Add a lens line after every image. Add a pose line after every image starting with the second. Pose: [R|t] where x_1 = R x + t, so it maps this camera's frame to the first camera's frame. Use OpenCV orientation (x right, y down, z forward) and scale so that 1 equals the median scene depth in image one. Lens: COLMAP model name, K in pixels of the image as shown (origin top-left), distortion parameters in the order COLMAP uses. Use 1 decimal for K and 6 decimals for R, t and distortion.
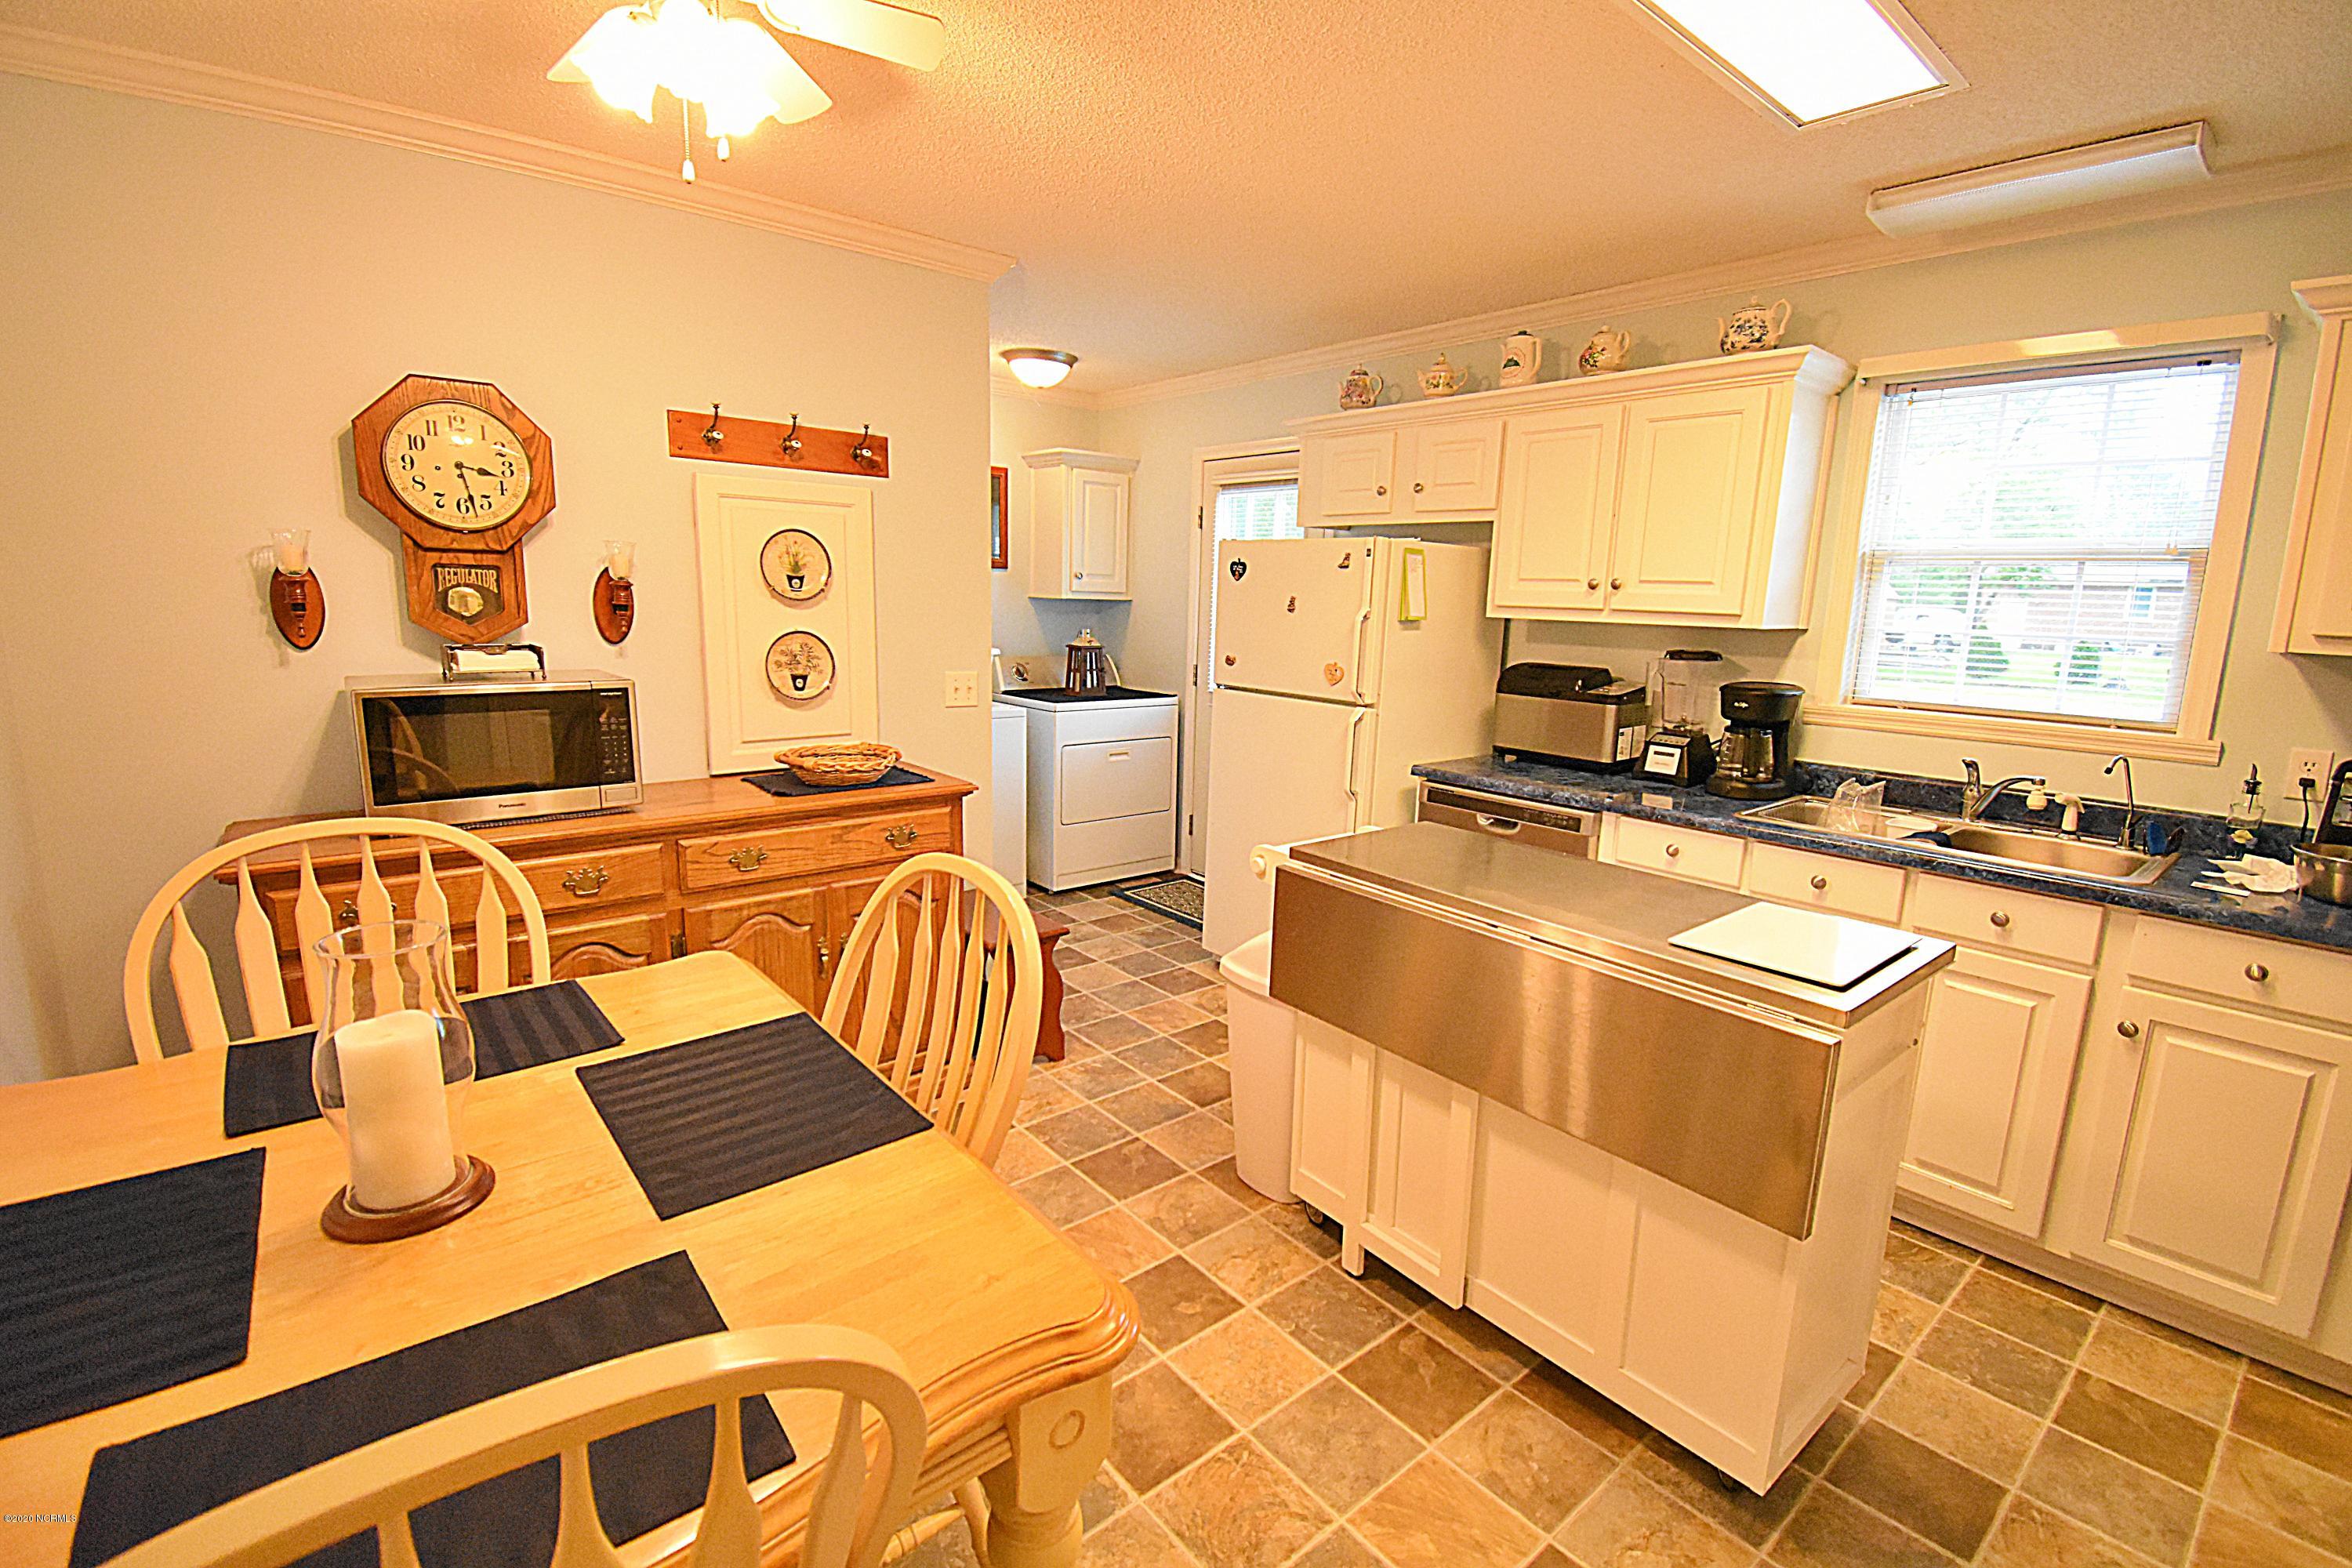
lens RADIAL K [[1044.7, 0, 1177.2], [0, 1044.7, 781.5], [0, 0, 1]] dist [-0.012778, -0.008580]
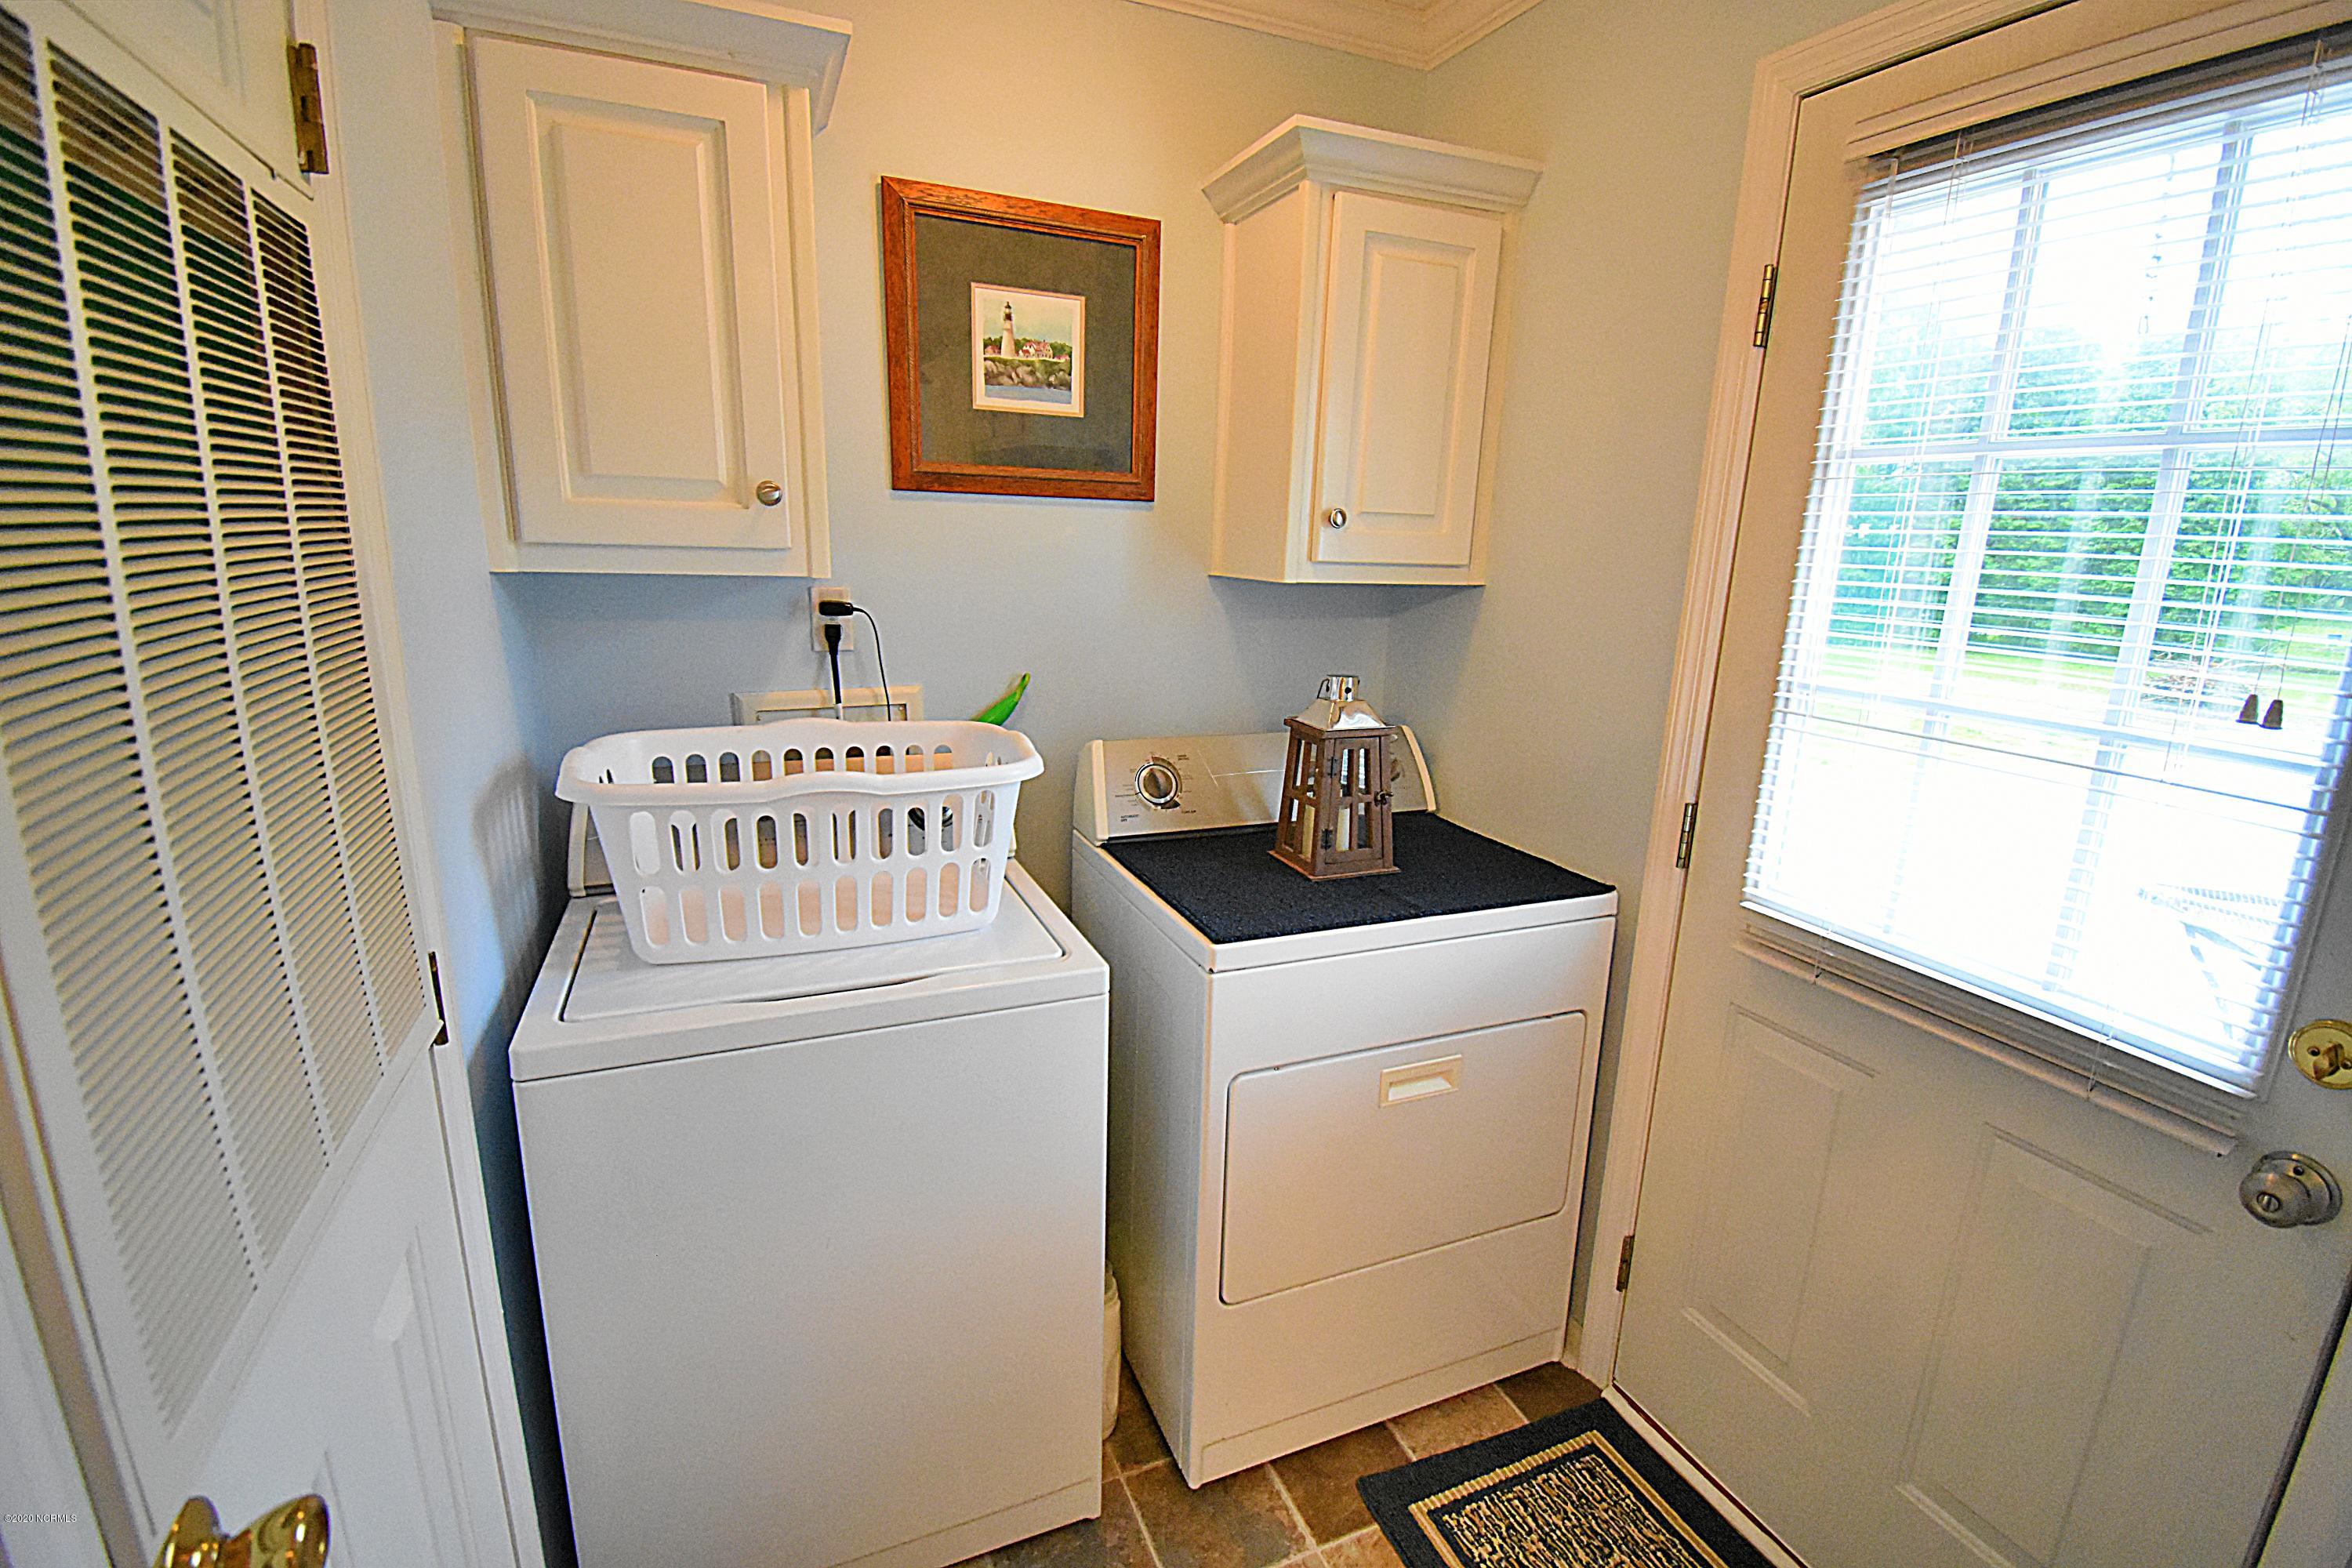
lens RADIAL K [[1044.7, 0, 1172.5], [0, 1044.7, 792.7], [0, 0, 1]] dist [-0.012778, -0.008580]
pose [[0.958539, 0.066939, -0.276989, -0.044075], [-0.057611, 0.997468, 0.041690, -0.116851], [0.279078, -0.024004, 0.959968, 0.649290]]
